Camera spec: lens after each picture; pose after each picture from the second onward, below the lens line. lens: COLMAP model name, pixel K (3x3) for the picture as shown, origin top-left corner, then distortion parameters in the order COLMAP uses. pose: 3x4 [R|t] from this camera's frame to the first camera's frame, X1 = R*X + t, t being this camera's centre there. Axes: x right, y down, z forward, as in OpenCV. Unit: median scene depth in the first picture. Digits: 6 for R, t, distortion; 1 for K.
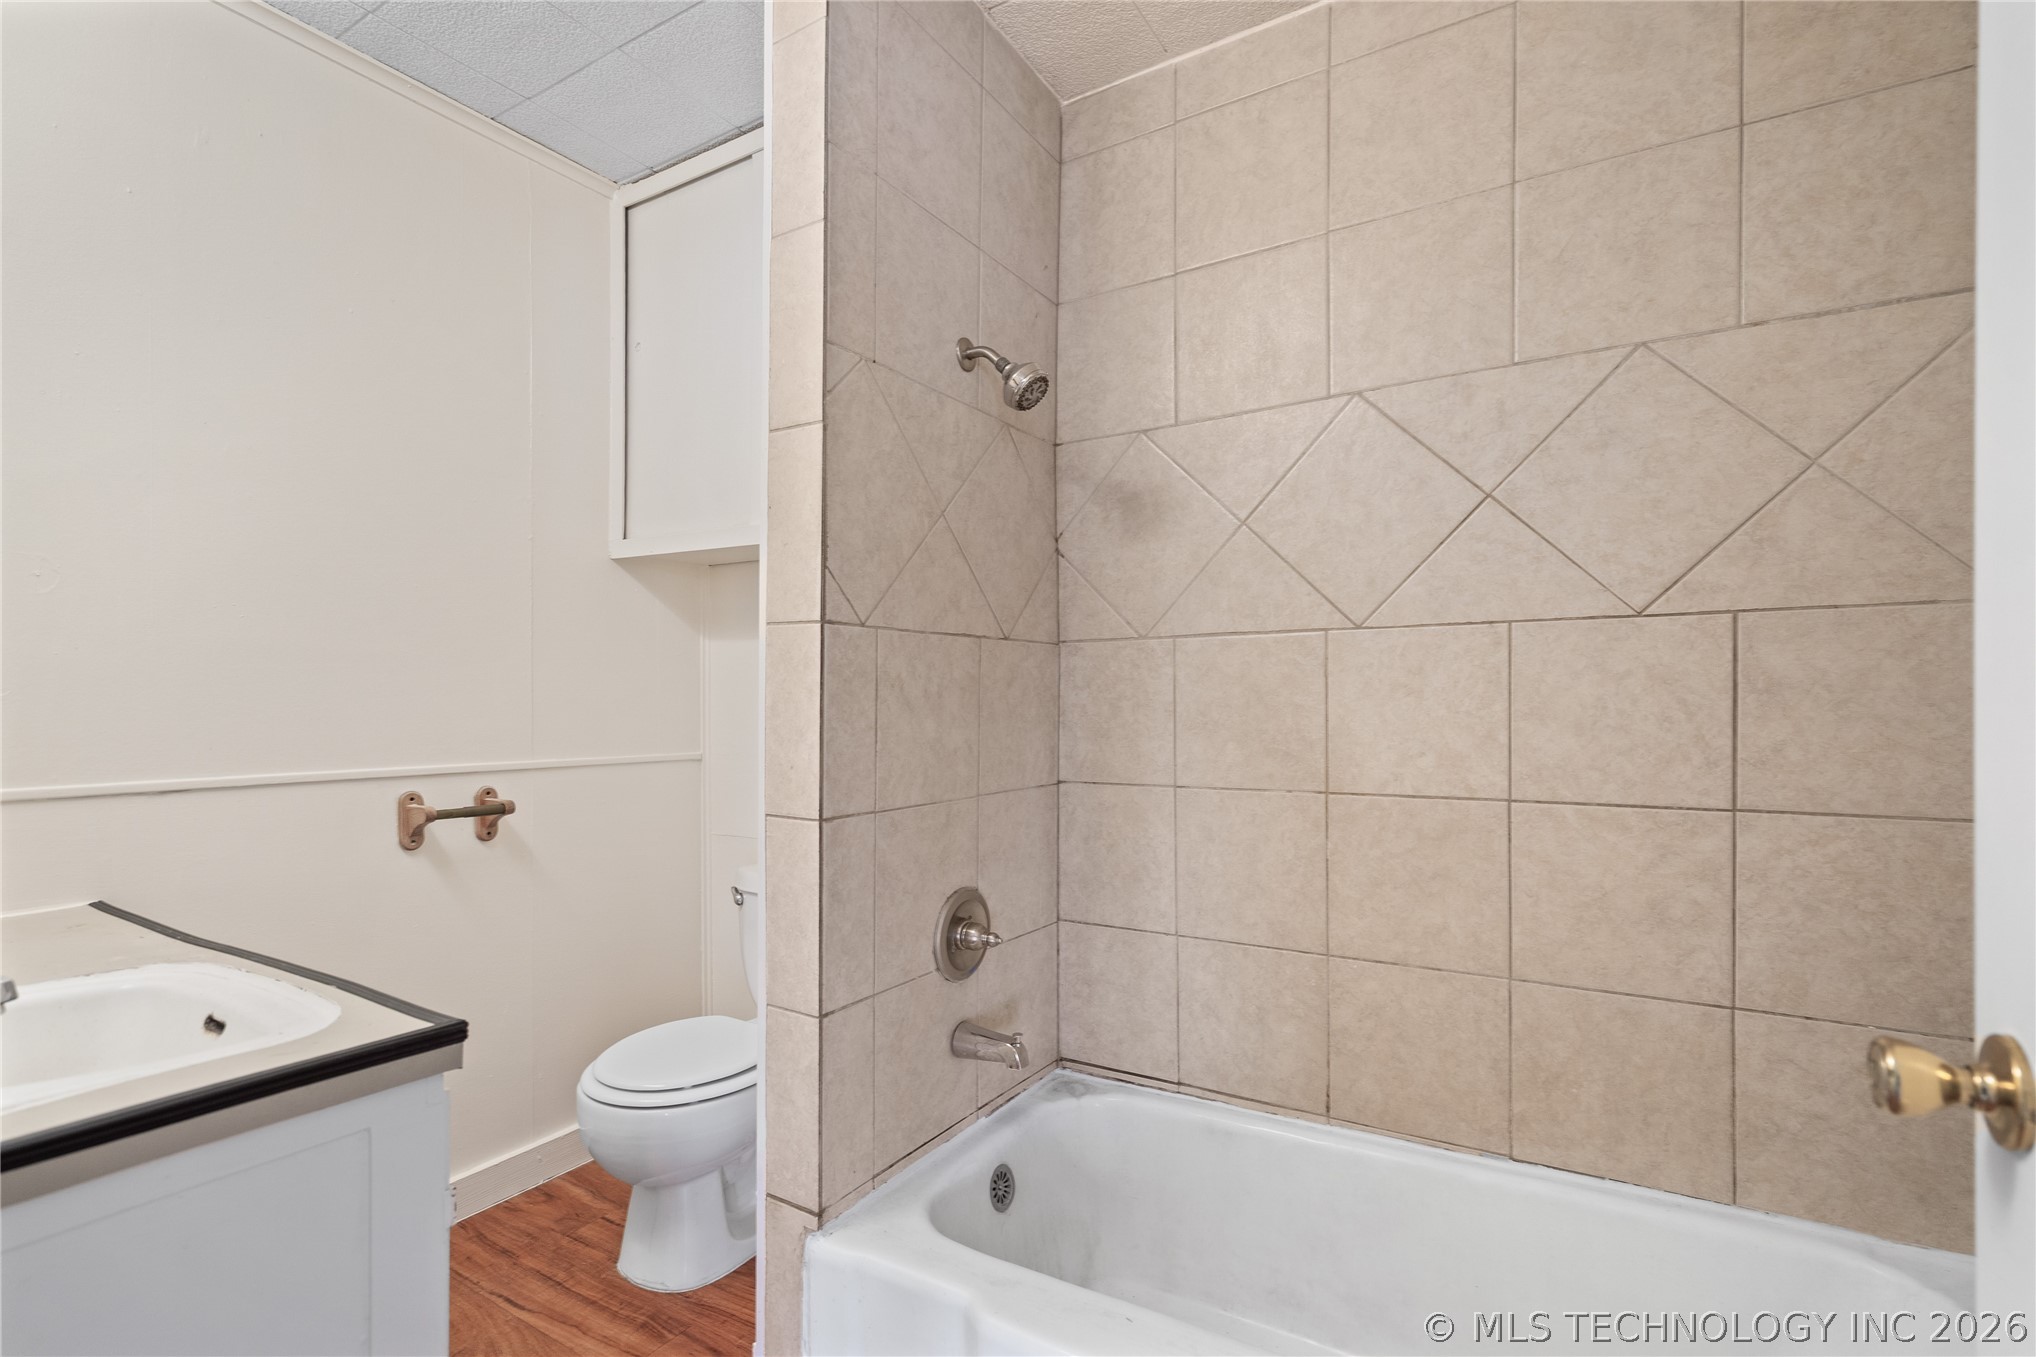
lens RADIAL K [[940.5, 0, 1025.7], [0, 940.5, 687.2], [0, 0, 1]] dist [-0.005382, 0.004042]
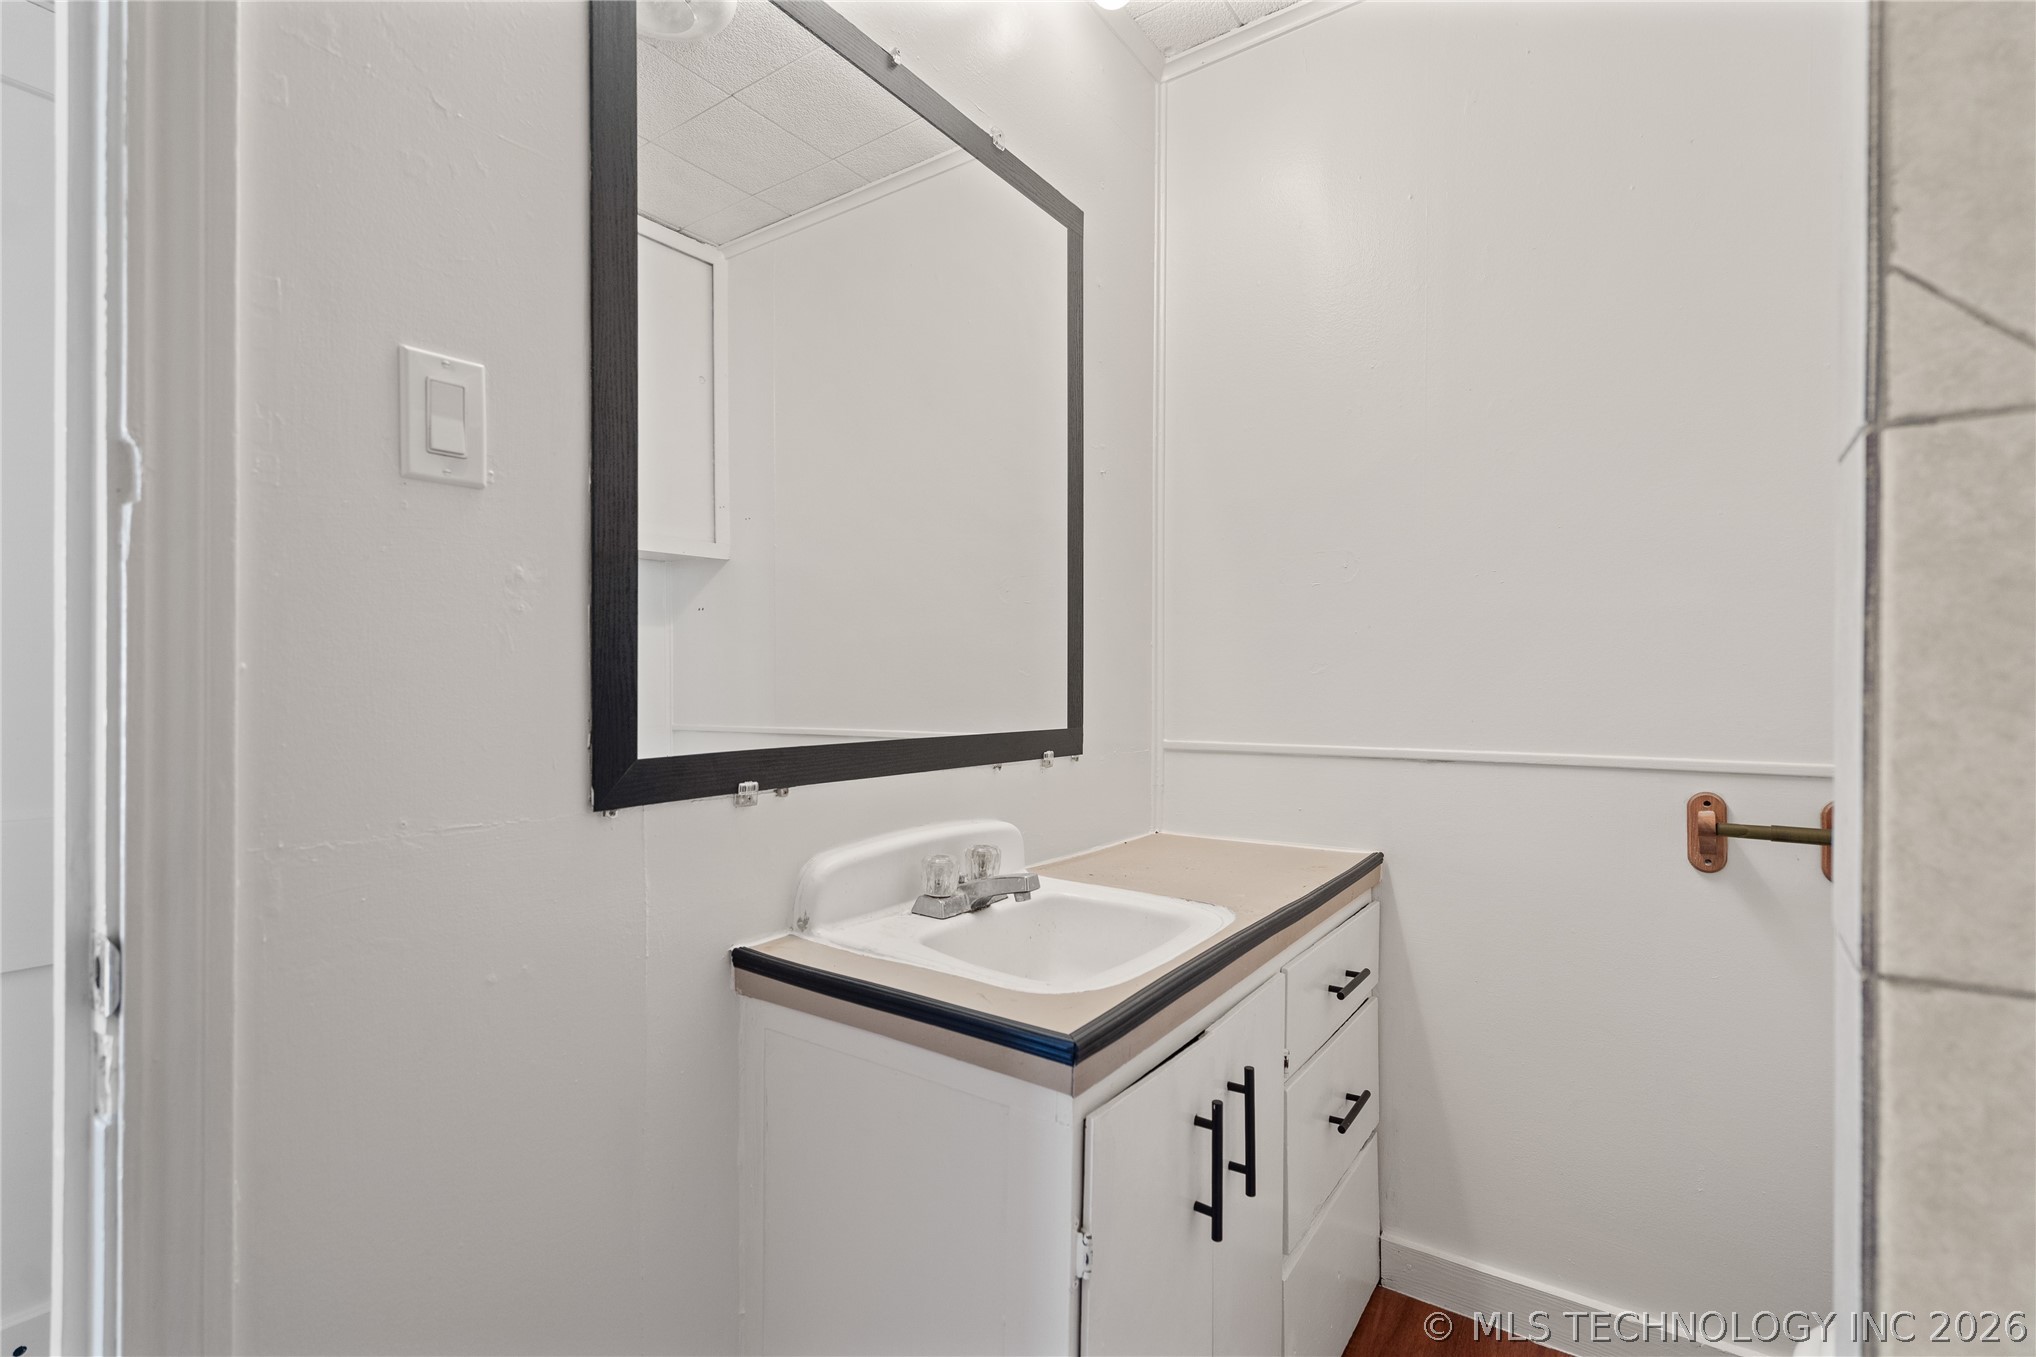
lens RADIAL K [[940.5, 0, 1027.6], [0, 940.5, 685.7], [0, 0, 1]] dist [-0.005382, 0.004042]
pose [[-0.067426, 0.001189, -0.997724, 0.149663], [0.016126, 0.999870, 0.000102, 0.022326], [0.997594, -0.016082, -0.067436, 0.629662]]
